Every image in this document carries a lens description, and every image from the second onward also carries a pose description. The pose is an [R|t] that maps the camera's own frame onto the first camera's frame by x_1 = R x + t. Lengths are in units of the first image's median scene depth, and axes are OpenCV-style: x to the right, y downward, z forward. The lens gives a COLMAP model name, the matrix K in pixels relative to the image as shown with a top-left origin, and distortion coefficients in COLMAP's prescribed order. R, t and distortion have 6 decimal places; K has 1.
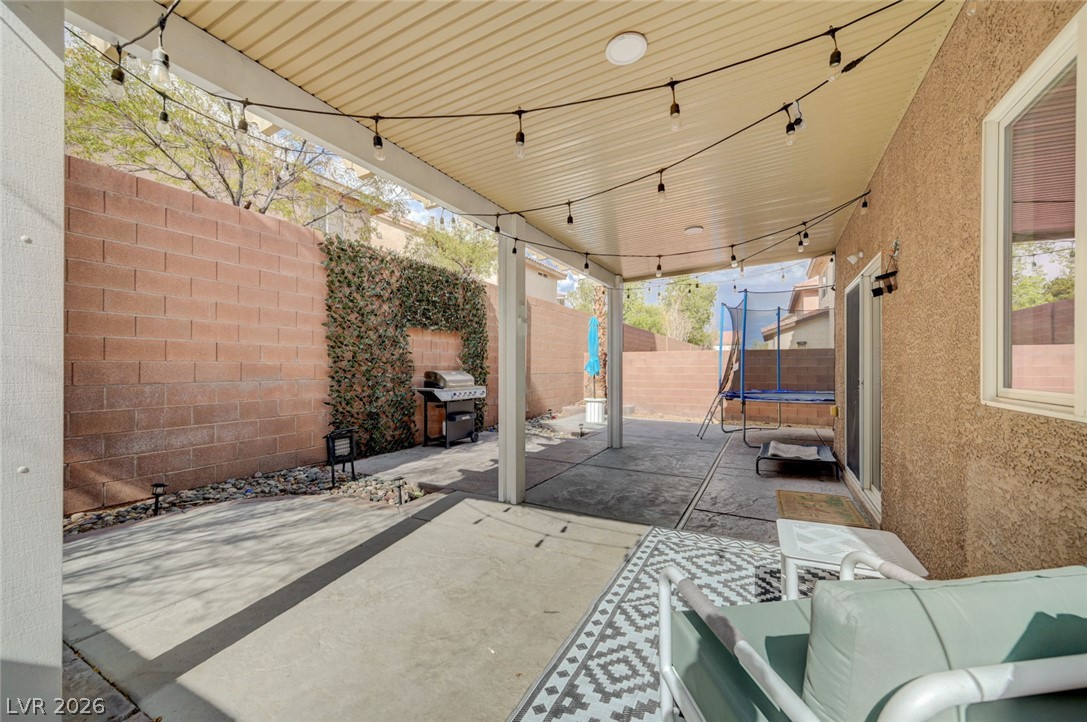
lens RADIAL K [[431.5, 0, 548.5], [0, 431.5, 371.9], [0, 0, 1]] dist [0.000699, -0.000038]
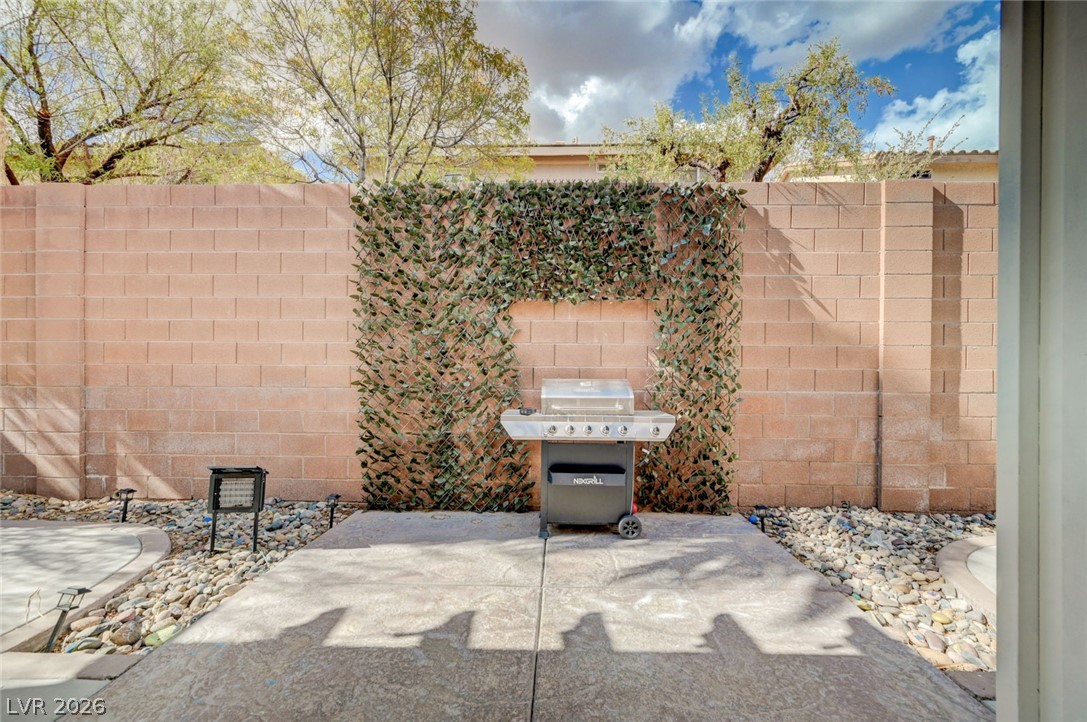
lens RADIAL K [[431.5, 0, 548.5], [0, 431.5, 371.9], [0, 0, 1]] dist [0.000699, -0.000038]
pose [[0.435182, 0.003987, -0.900334, 0.316317], [-0.014076, 0.999898, -0.002376, -0.014129], [0.900233, 0.013707, 0.435193, 1.163723]]
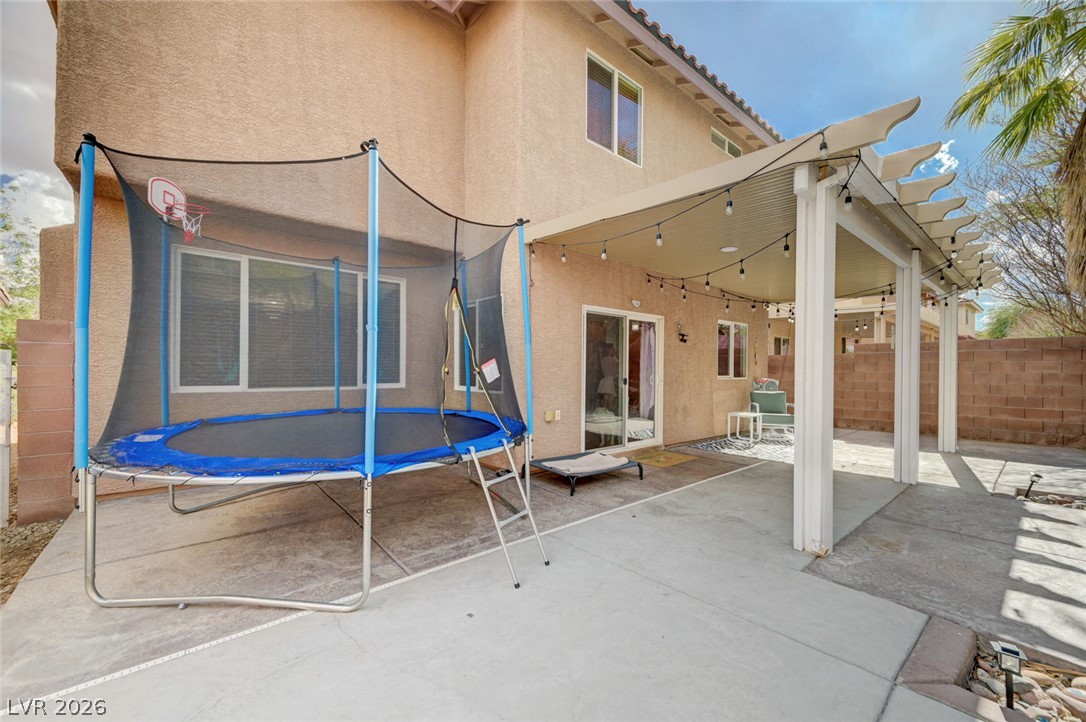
lens RADIAL K [[421.4, 0, 538.6], [0, 421.4, 370.3], [0, 0, 1]] dist [0.001449, 0.000176]
pose [[-0.918469, -0.008443, 0.395403, 0.371500], [-0.004037, 0.999920, 0.011972, -0.028910], [-0.395473, 0.009400, -0.918430, 2.291691]]
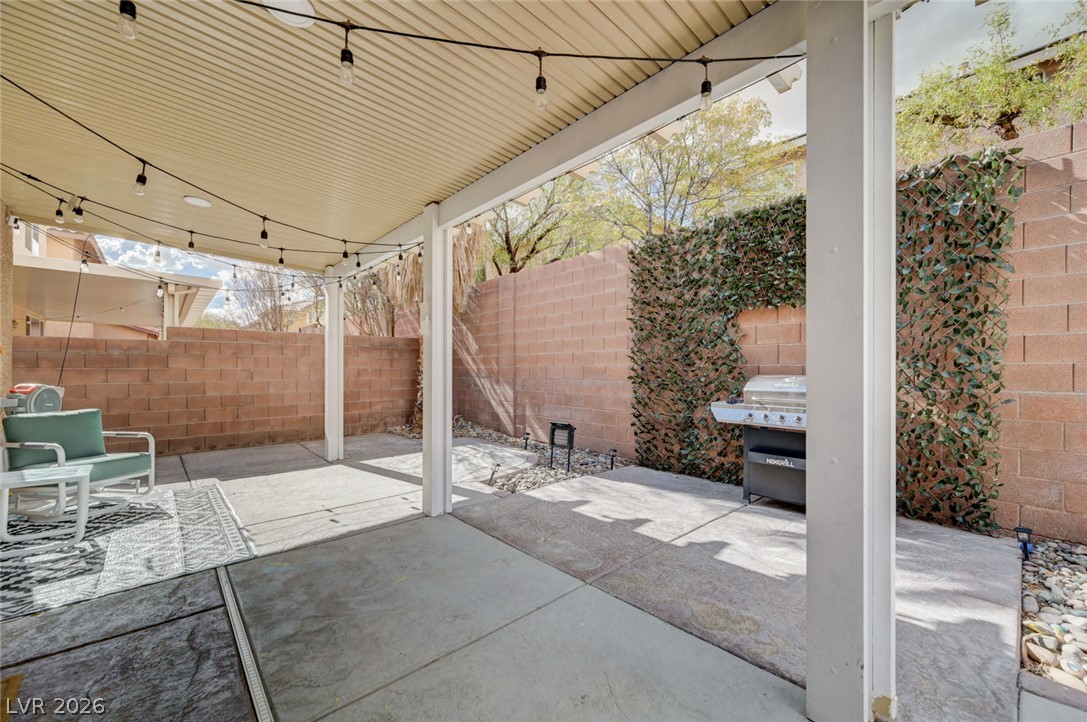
lens RADIAL K [[431.5, 0, 548.5], [0, 431.5, 371.9], [0, 0, 1]] dist [0.000699, -0.000038]
pose [[-0.351269, 0.005599, -0.936258, 0.639182], [-0.008777, 0.999918, 0.009272, -0.015082], [0.936233, 0.011474, -0.351192, 1.407302]]
